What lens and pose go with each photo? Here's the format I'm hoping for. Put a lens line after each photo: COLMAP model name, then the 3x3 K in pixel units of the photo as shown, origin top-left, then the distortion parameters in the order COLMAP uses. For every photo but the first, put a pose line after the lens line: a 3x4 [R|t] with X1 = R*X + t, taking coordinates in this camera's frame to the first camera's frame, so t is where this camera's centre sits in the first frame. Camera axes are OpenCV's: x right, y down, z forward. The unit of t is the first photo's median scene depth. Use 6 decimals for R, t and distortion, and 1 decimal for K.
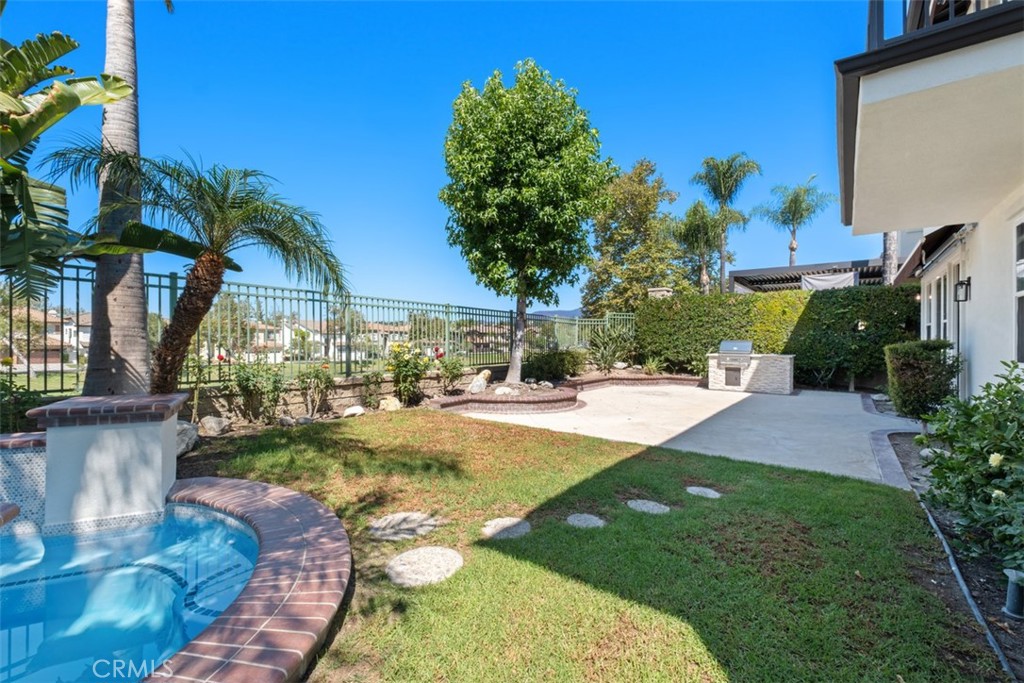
lens RADIAL K [[441.8, 0, 509.4], [0, 441.8, 340.7], [0, 0, 1]] dist [0.000855, -0.000003]
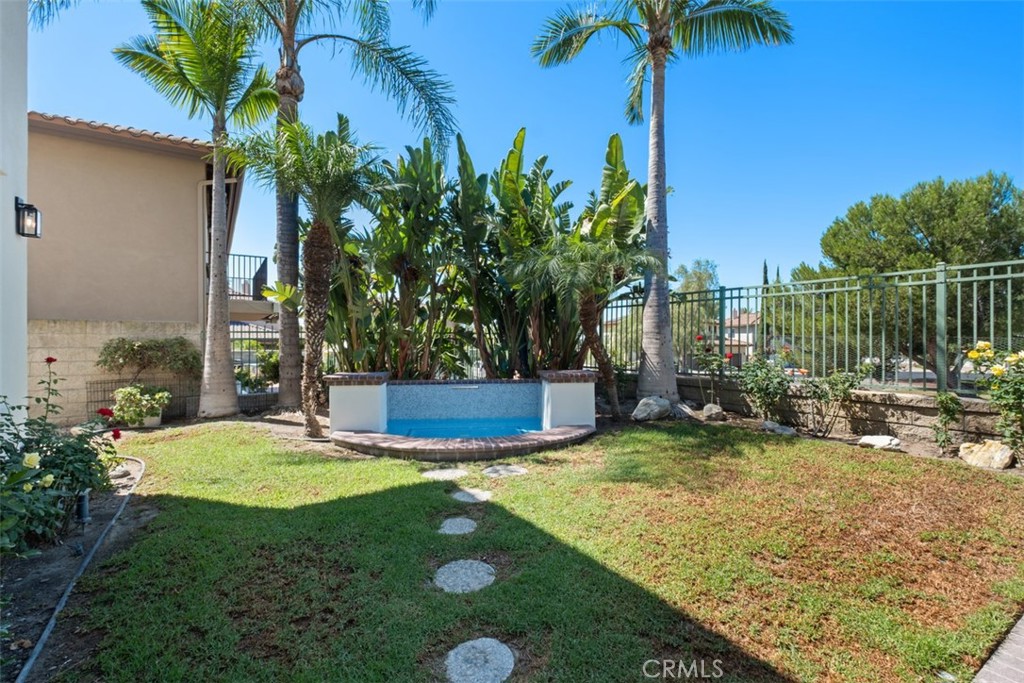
lens RADIAL K [[441.8, 0, 504.8], [0, 441.8, 342.9], [0, 0, 1]] dist [0.000855, -0.000003]
pose [[-0.338962, -0.005120, -0.940786, 0.942847], [-0.003676, 0.999985, -0.004117, 0.018272], [0.940793, 0.002062, -0.338975, 1.294802]]
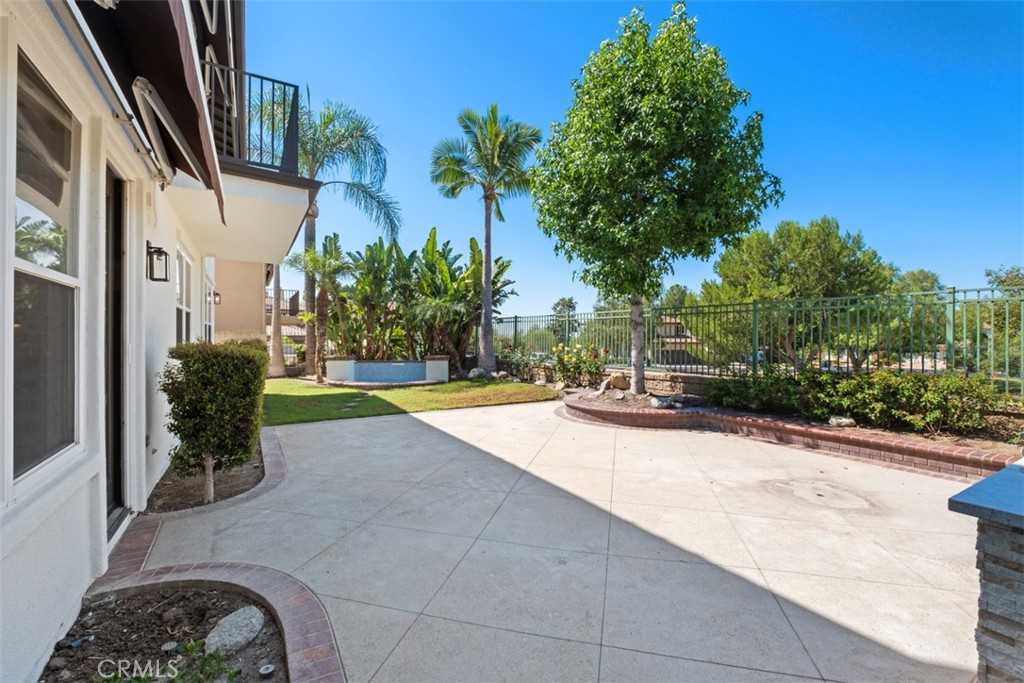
lens RADIAL K [[441.8, 0, 516.4], [0, 441.8, 339.9], [0, 0, 1]] dist [0.000855, -0.000003]
pose [[-0.366664, -0.004562, -0.930342, 2.480682], [-0.009252, 0.999956, -0.001257, -0.014287], [0.930307, 0.008147, -0.366690, 2.954427]]
